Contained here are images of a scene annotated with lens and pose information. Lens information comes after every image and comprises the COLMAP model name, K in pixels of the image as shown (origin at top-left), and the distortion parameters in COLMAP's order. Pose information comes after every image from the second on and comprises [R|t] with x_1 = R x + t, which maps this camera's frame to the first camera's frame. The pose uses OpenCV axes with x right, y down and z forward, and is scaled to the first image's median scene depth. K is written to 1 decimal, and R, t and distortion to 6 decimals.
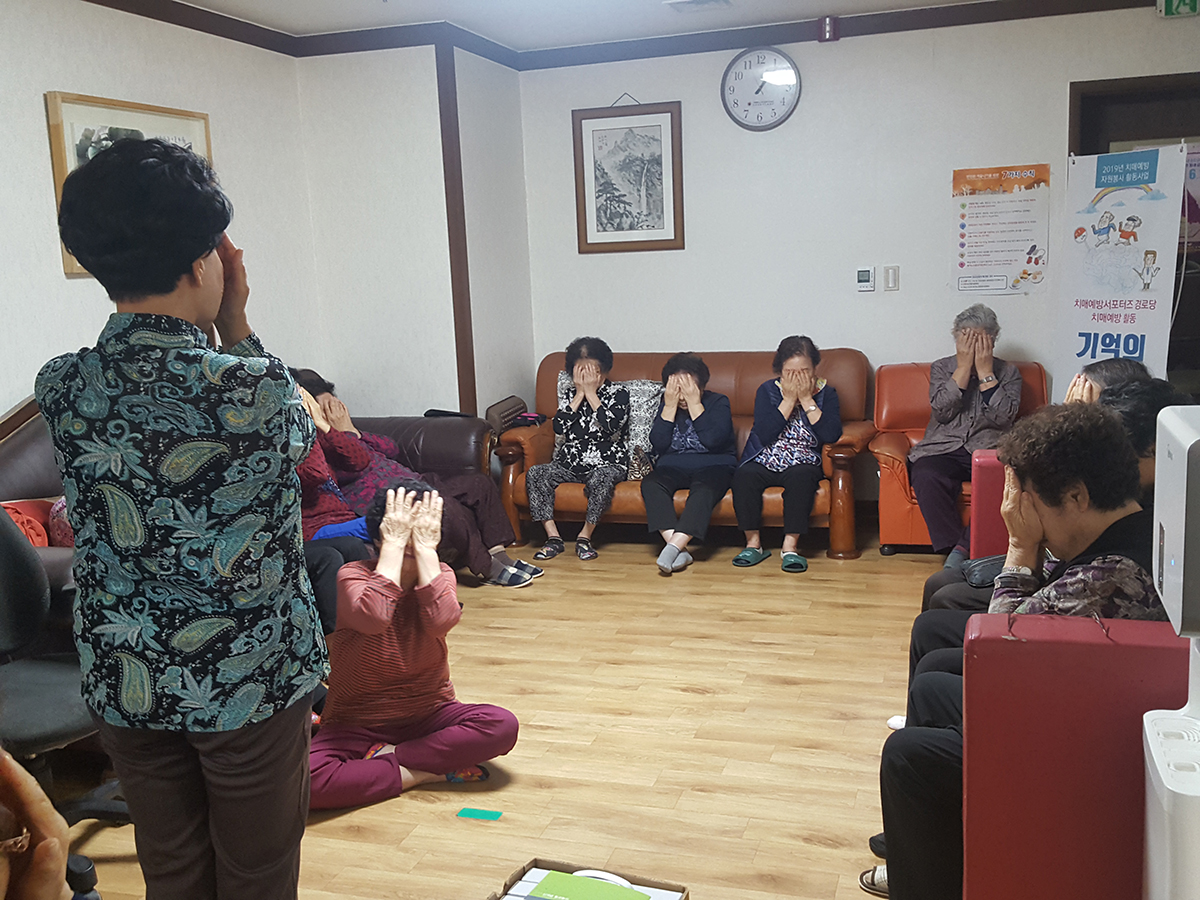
lens RADIAL K [[1132.5, 0, 600.0], [0, 1132.5, 450.0], [0, 0, 1]] dist [0.103642, -0.331110]
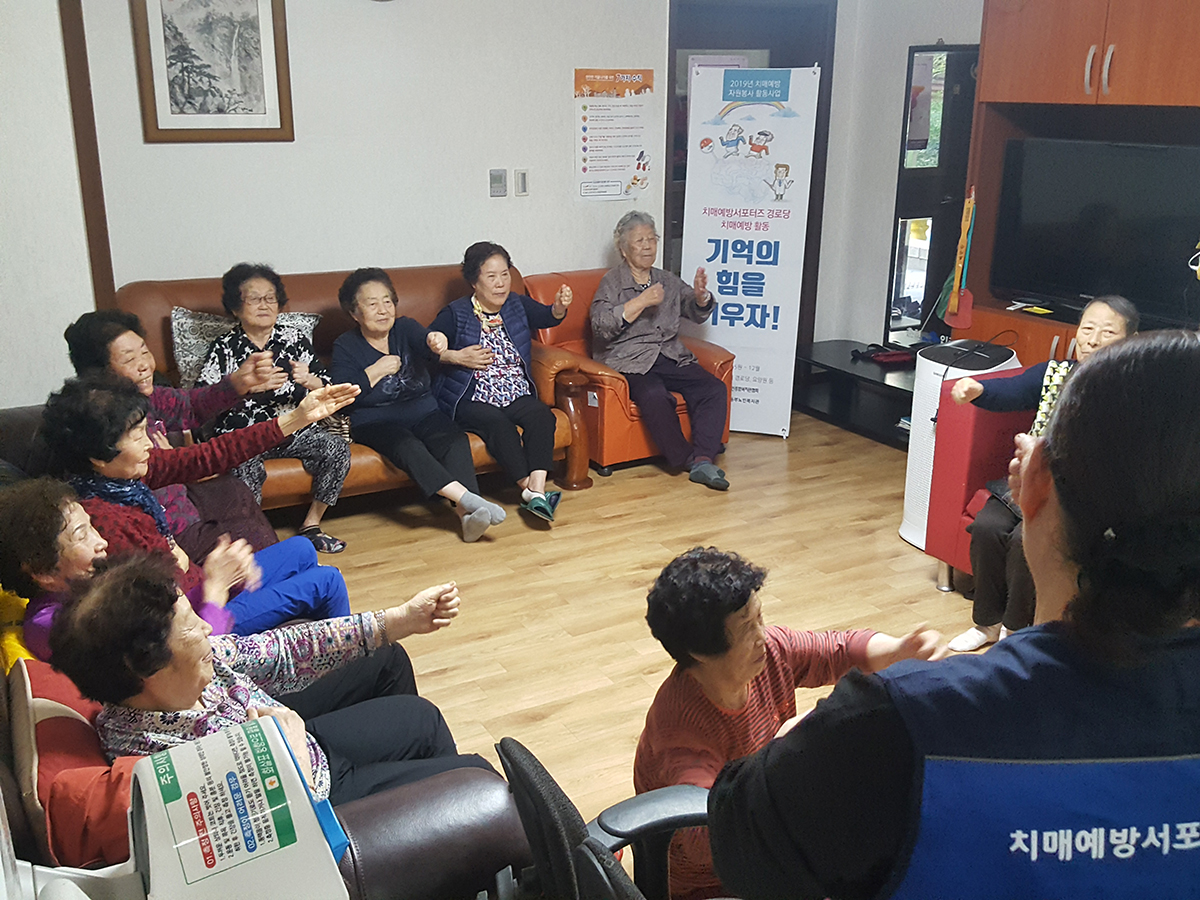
lens RADIAL K [[1132.5, 0, 600.0], [0, 1132.5, 450.0], [0, 0, 1]] dist [0.103642, -0.331110]
pose [[0.670751, -0.175909, 0.720520, -0.428253], [0.079298, 0.982907, 0.166148, -0.087717], [-0.737431, -0.054308, 0.673235, 0.320924]]
